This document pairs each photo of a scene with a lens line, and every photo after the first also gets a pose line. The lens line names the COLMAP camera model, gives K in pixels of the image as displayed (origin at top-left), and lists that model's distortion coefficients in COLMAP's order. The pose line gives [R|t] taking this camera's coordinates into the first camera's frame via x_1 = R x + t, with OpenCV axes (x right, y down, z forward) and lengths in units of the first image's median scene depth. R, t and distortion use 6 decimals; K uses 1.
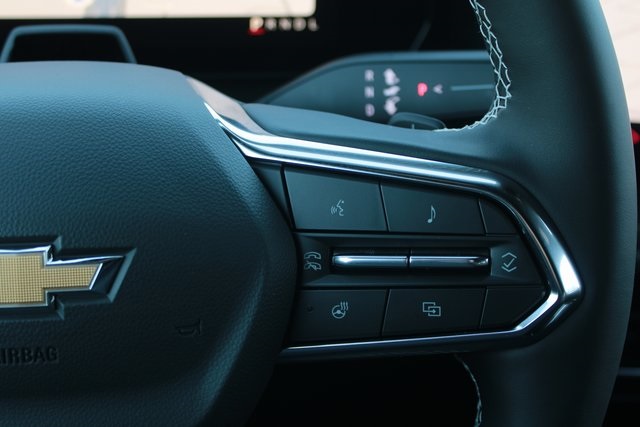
lens RADIAL K [[915.0, 0, 320.0], [0, 915.0, 213.5], [0, 0, 1]] dist [-0.031561, 0.036233]
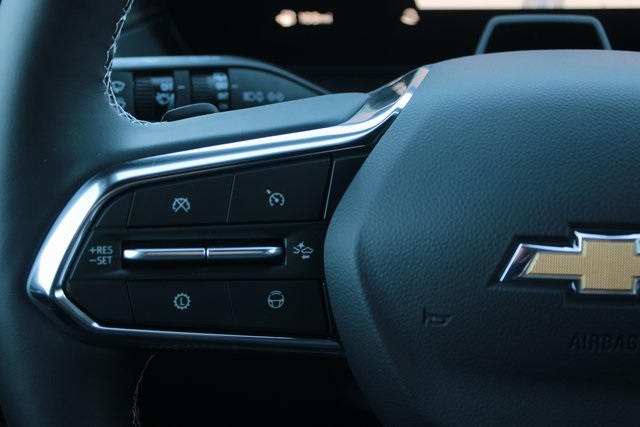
lens RADIAL K [[915.0, 0, 320.0], [0, 915.0, 213.5], [0, 0, 1]] dist [-0.031561, 0.036233]
pose [[0.974607, 0.054061, -0.217301, -0.418097], [-0.053730, 0.998528, 0.007434, 0.024350], [0.217383, 0.004430, 0.976076, -0.041281]]
